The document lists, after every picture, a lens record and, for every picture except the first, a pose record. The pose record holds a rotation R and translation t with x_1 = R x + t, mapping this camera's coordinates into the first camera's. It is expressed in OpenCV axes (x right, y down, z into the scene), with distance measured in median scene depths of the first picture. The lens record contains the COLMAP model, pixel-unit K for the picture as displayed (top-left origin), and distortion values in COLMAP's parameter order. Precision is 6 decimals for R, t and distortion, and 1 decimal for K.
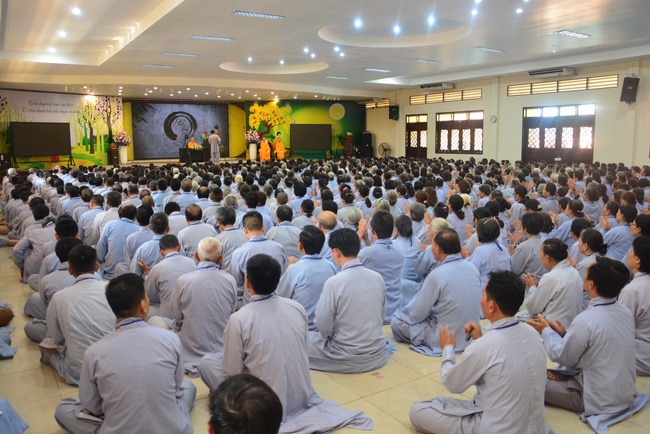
lens RADIAL K [[555.2, 0, 325.0], [0, 555.2, 217.0], [0, 0, 1]] dist [0.074806, 0.004431]
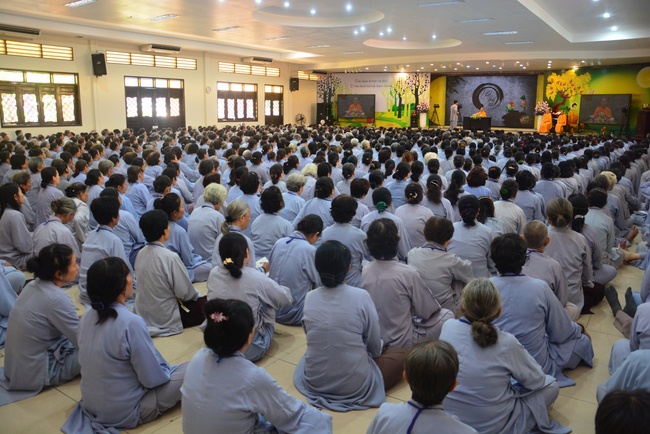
lens RADIAL K [[485.1, 0, 325.0], [0, 485.1, 217.0], [0, 0, 1]] dist [-0.003181, -0.002784]
pose [[0.452708, 0.219615, -0.864190, 0.484999], [-0.149014, 0.974198, 0.169510, -0.048874], [0.879119, 0.052038, 0.473753, 0.296622]]
